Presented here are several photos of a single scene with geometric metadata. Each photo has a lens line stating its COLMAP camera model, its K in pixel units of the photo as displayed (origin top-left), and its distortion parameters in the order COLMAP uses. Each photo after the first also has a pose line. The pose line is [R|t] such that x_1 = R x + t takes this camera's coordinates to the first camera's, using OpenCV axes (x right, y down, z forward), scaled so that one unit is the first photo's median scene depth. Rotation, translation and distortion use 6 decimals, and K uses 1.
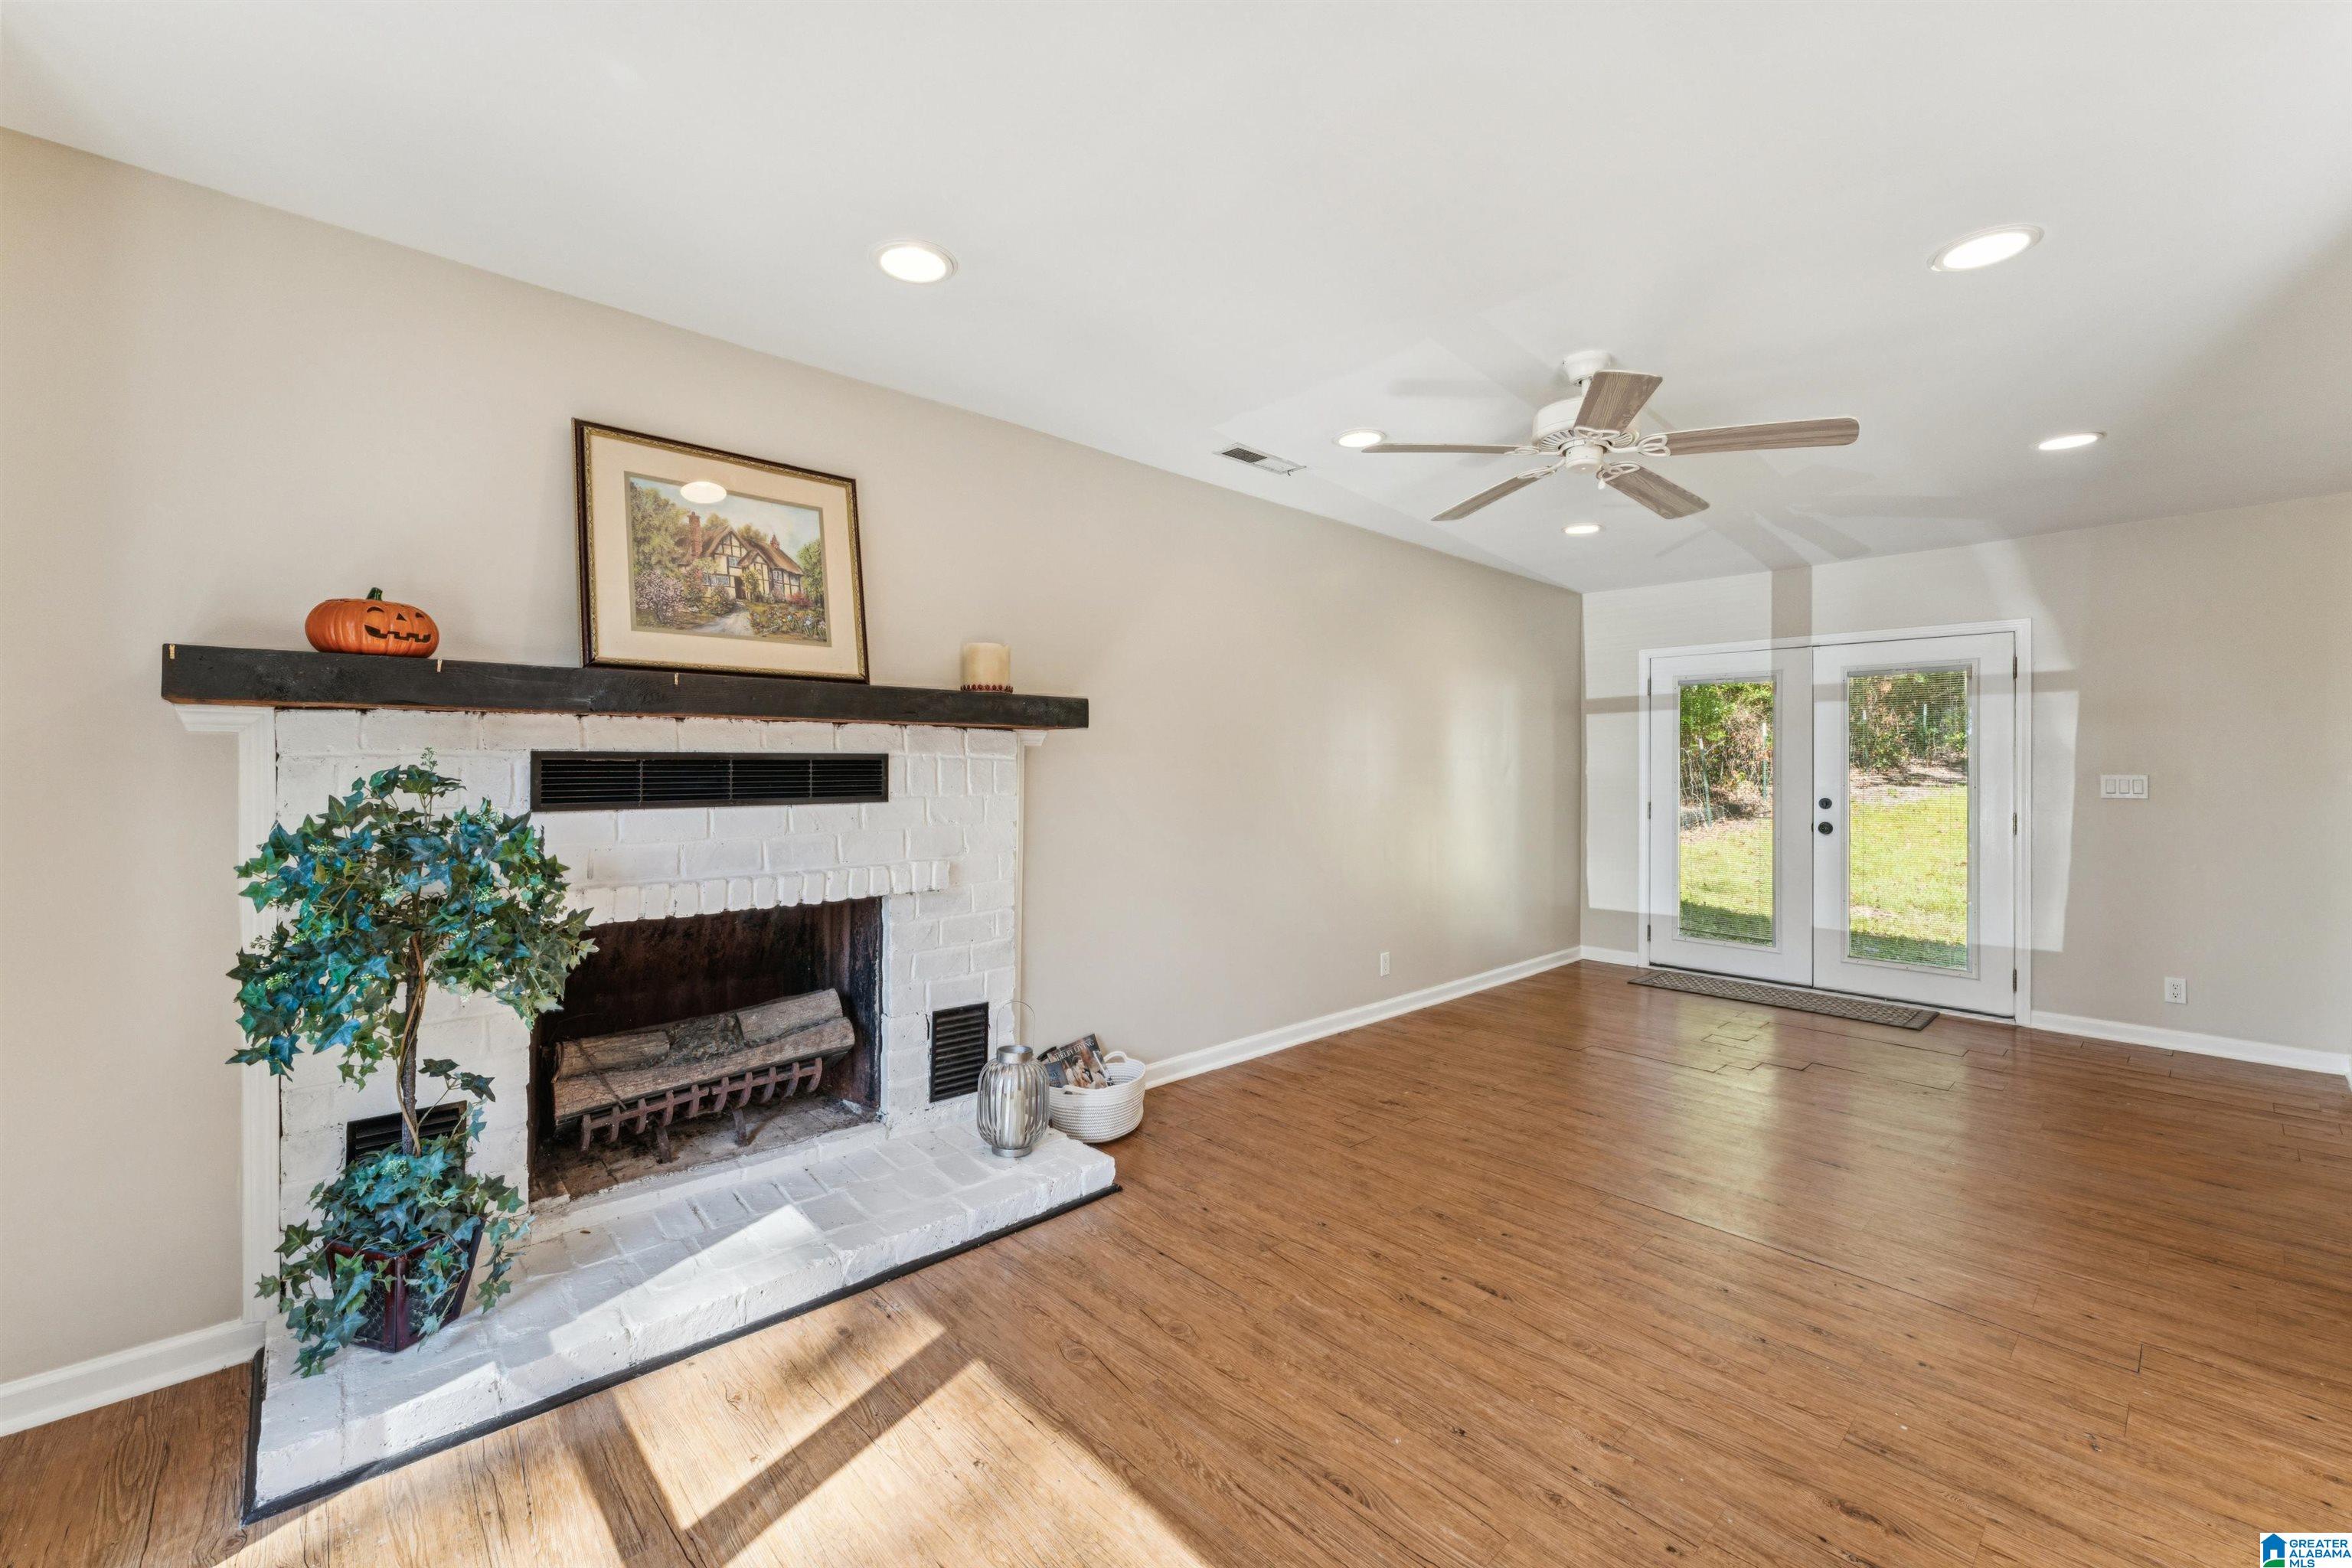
lens RADIAL K [[955.0, 0, 1201.9], [0, 955.0, 764.8], [0, 0, 1]] dist [-0.008191, 0.001202]
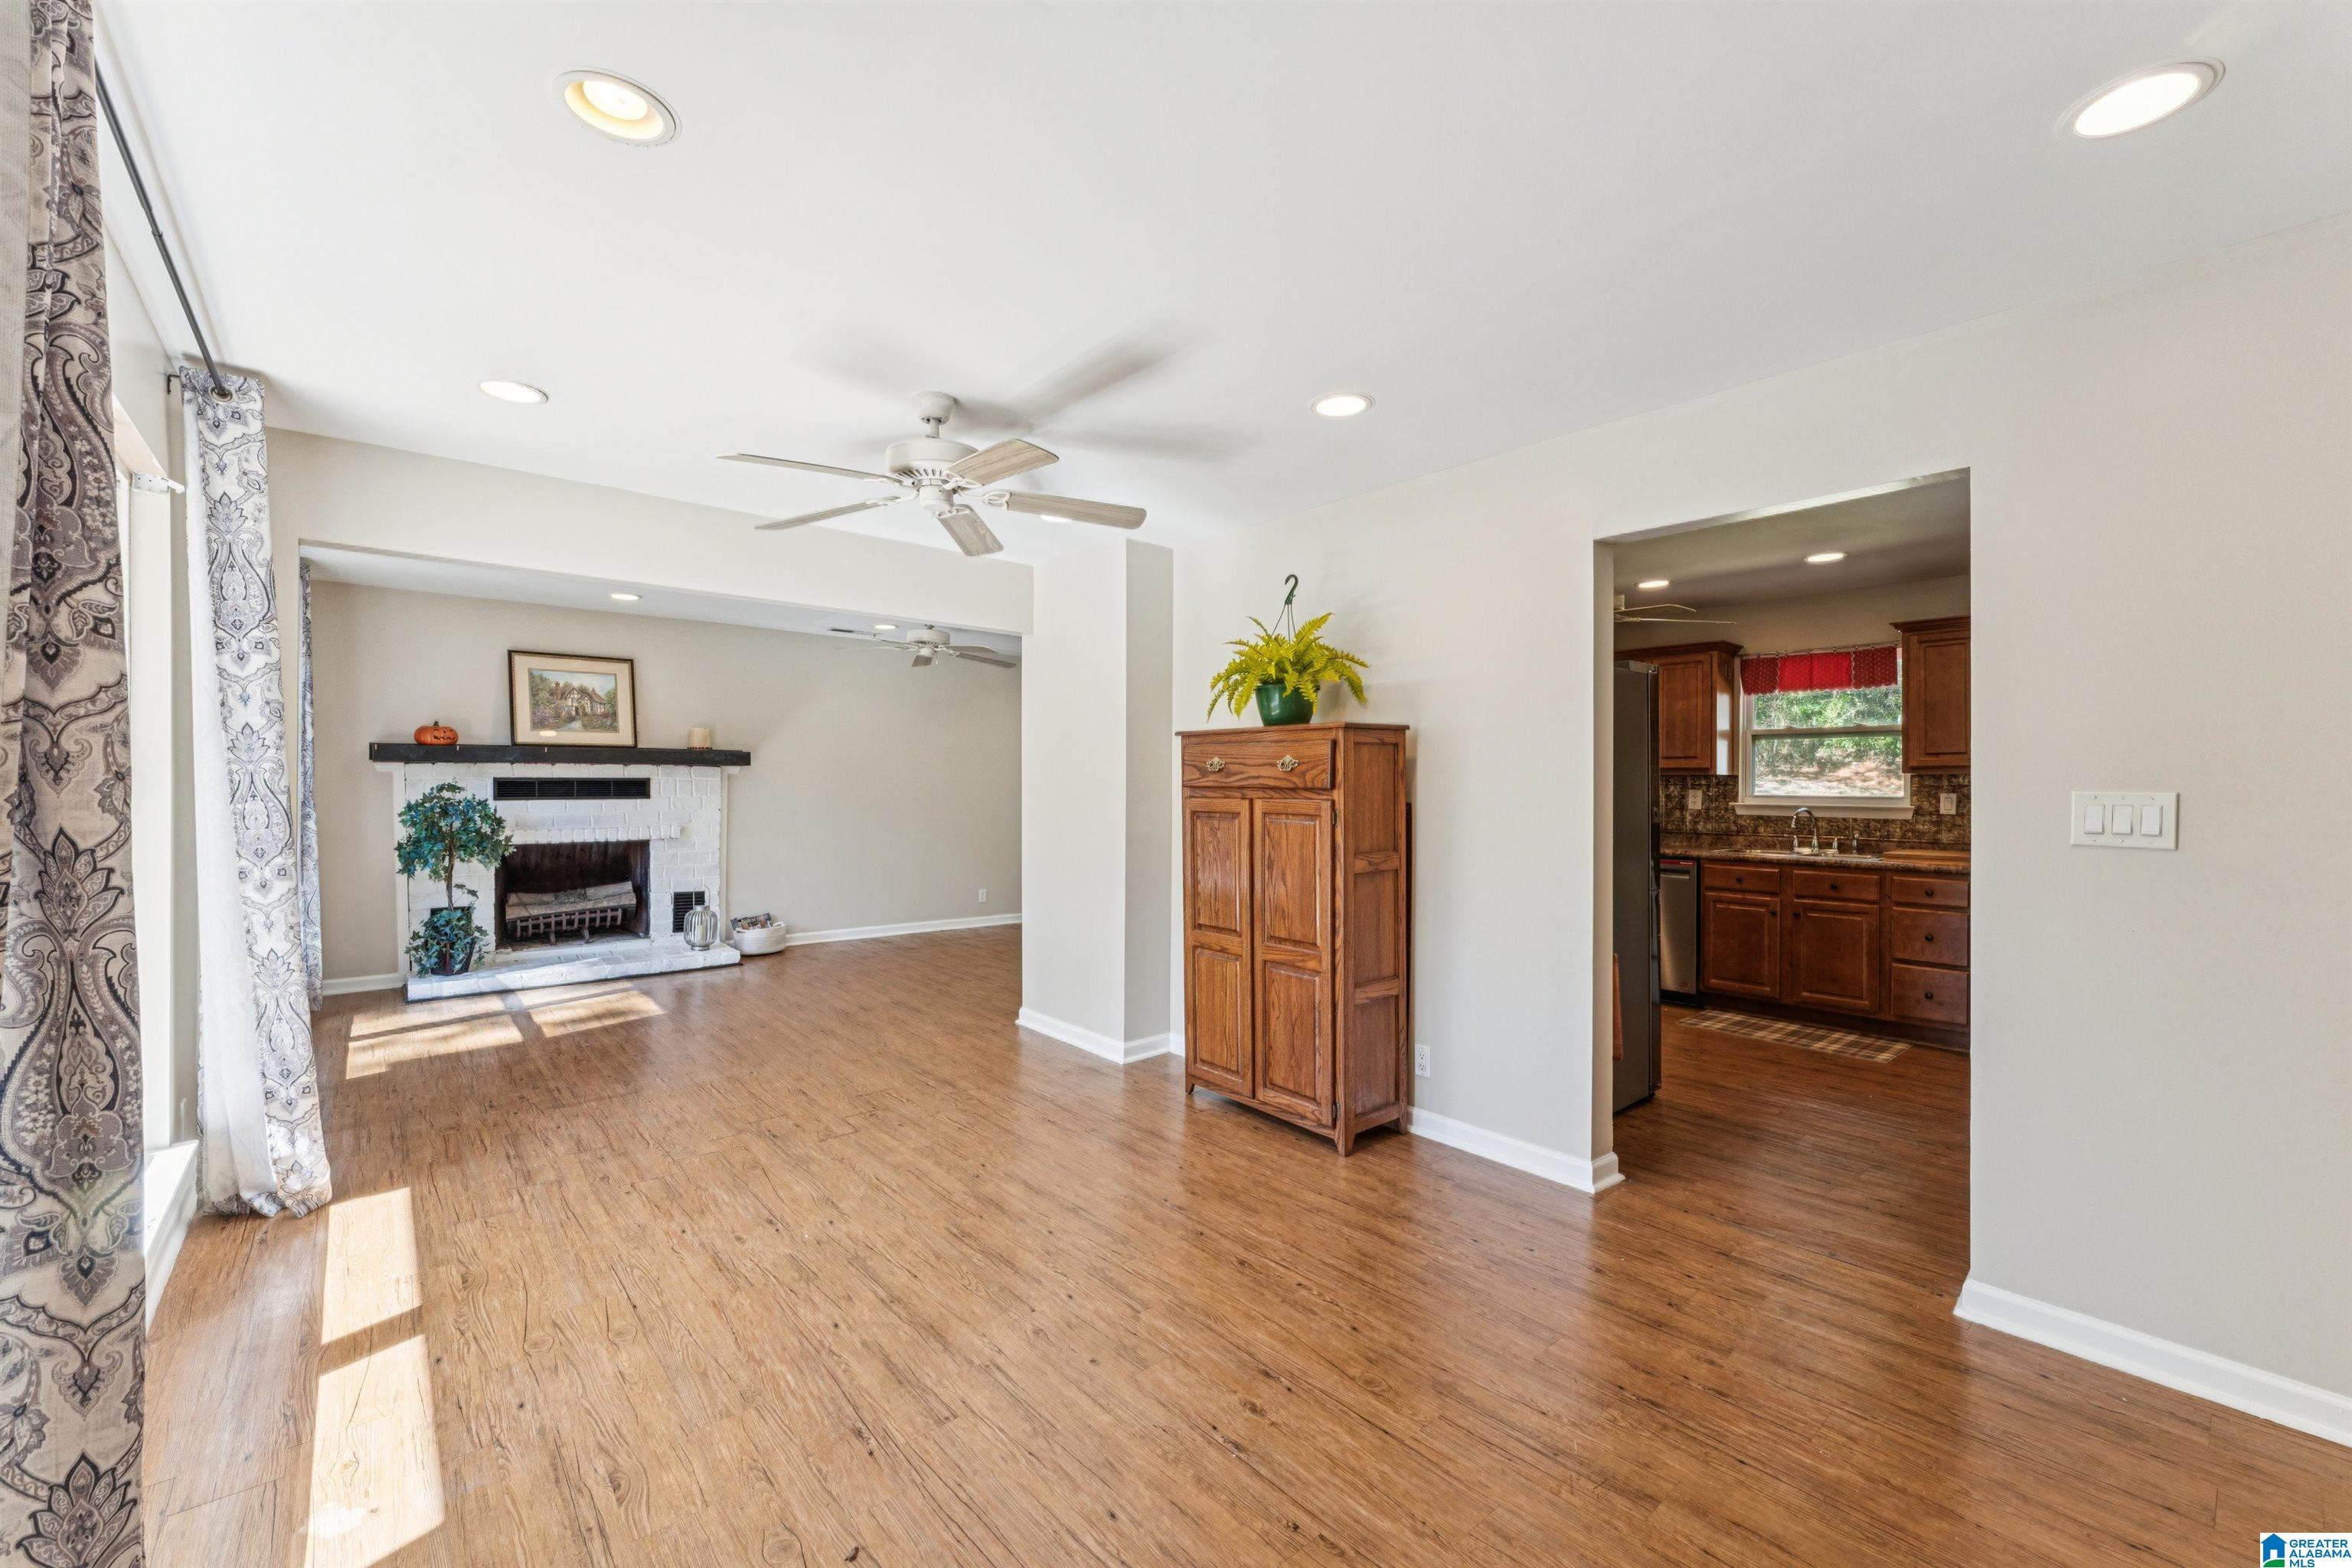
lens RADIAL K [[955.0, 0, 1196.0], [0, 955.0, 791.5], [0, 0, 1]] dist [-0.008191, 0.001202]
pose [[0.999101, 0.001332, -0.042369, 1.239810], [-0.000914, 0.999951, 0.009866, -0.003933], [0.042380, -0.009819, 0.999053, -1.425863]]
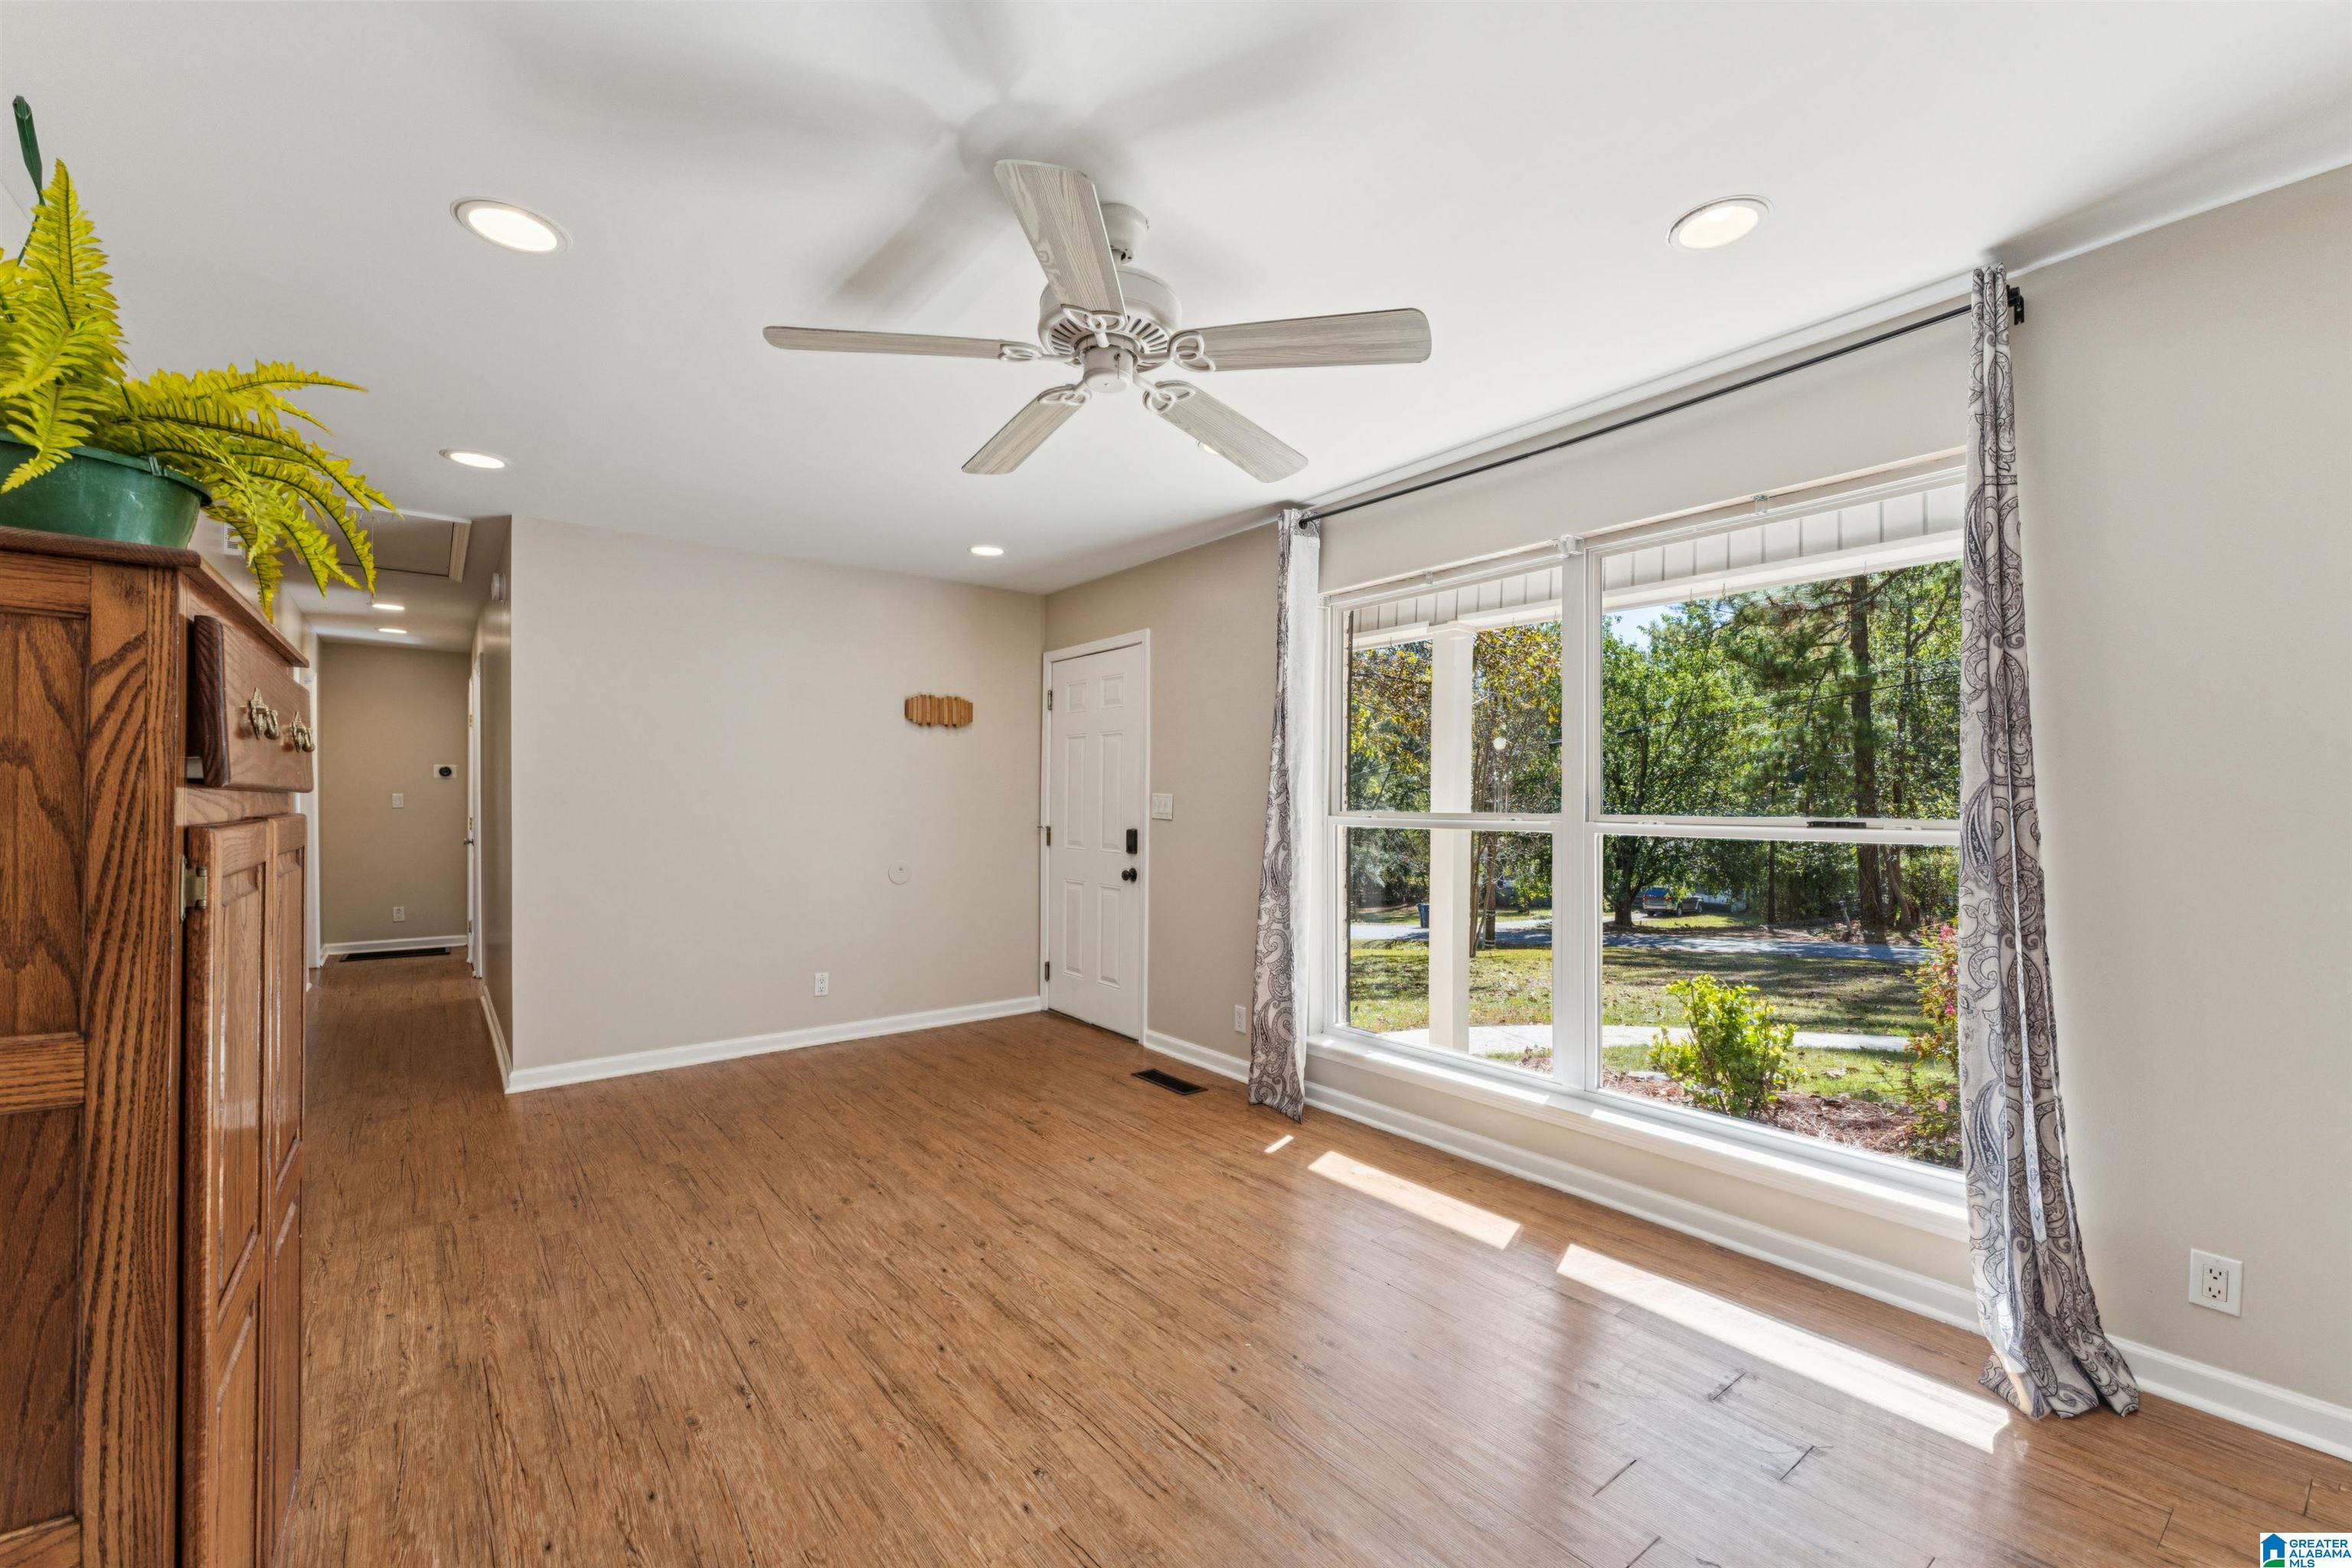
lens RADIAL K [[955.0, 0, 1202.6], [0, 955.0, 809.4], [0, 0, 1]] dist [-0.008191, 0.001202]
pose [[-0.996665, -0.013938, 0.080405, 0.747697], [-0.012789, 0.999809, 0.014784, 0.014523], [-0.080595, 0.013706, -0.996653, 0.425017]]
